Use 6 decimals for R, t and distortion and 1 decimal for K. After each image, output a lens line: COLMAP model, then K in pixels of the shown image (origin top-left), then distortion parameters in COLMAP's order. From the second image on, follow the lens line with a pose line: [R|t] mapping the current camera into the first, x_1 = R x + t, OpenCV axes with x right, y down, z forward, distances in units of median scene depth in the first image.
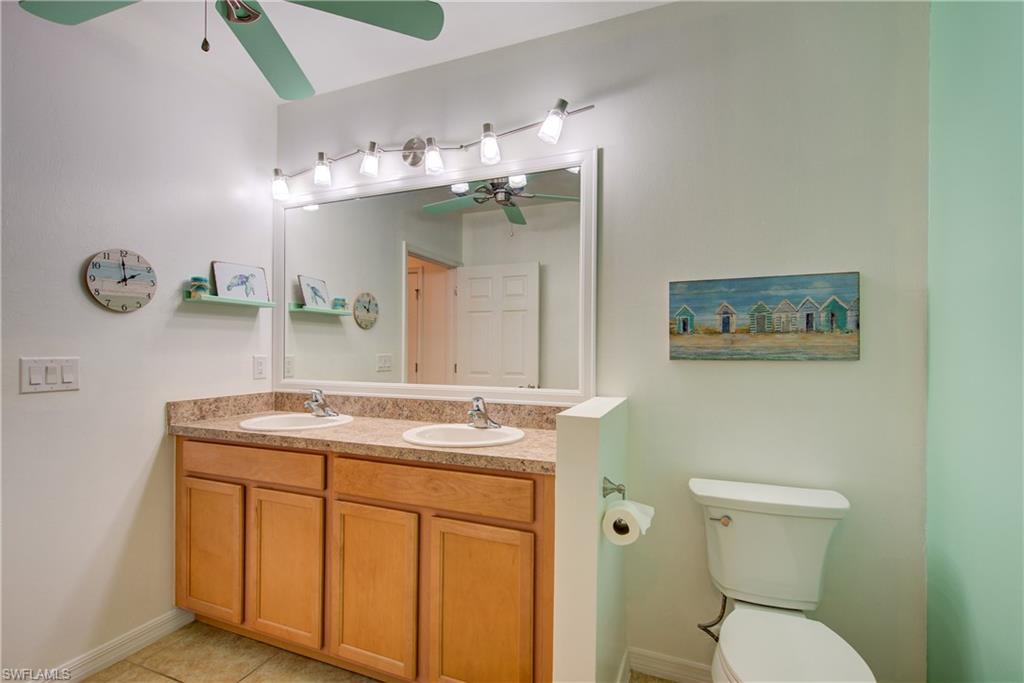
lens RADIAL K [[474.1, 0, 507.0], [0, 474.1, 348.8], [0, 0, 1]] dist [0.009082, -0.006558]
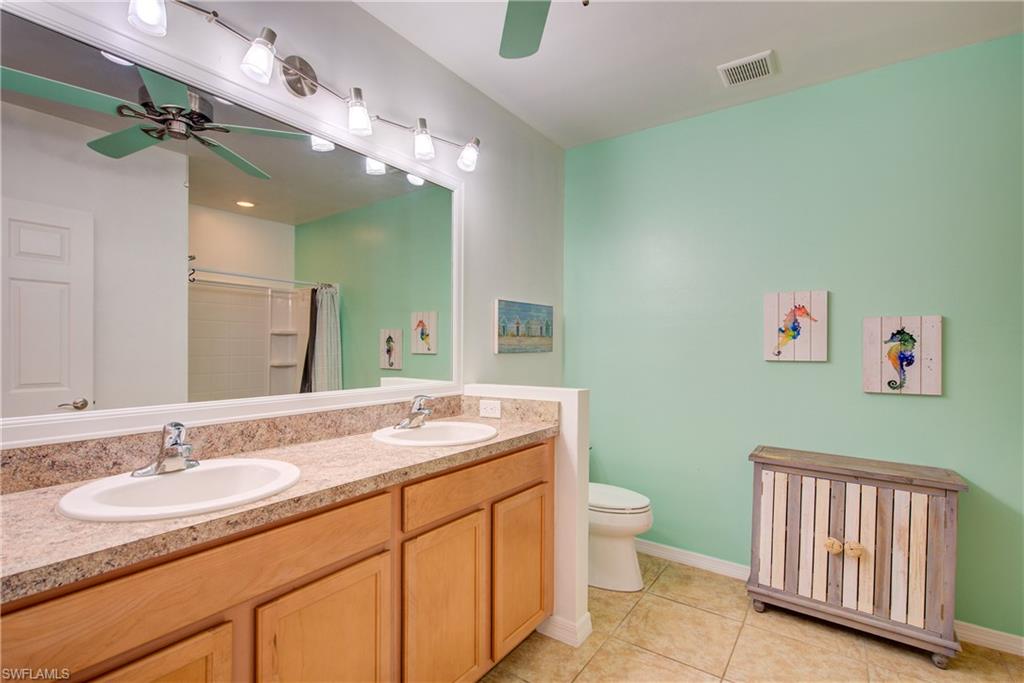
lens RADIAL K [[474.1, 0, 507.0], [0, 474.1, 348.8], [0, 0, 1]] dist [0.009082, -0.006558]
pose [[0.228403, -0.006106, 0.973547, -1.040338], [-0.004227, 0.999965, 0.007264, -0.002071], [-0.973557, -0.005774, 0.228369, 0.648997]]
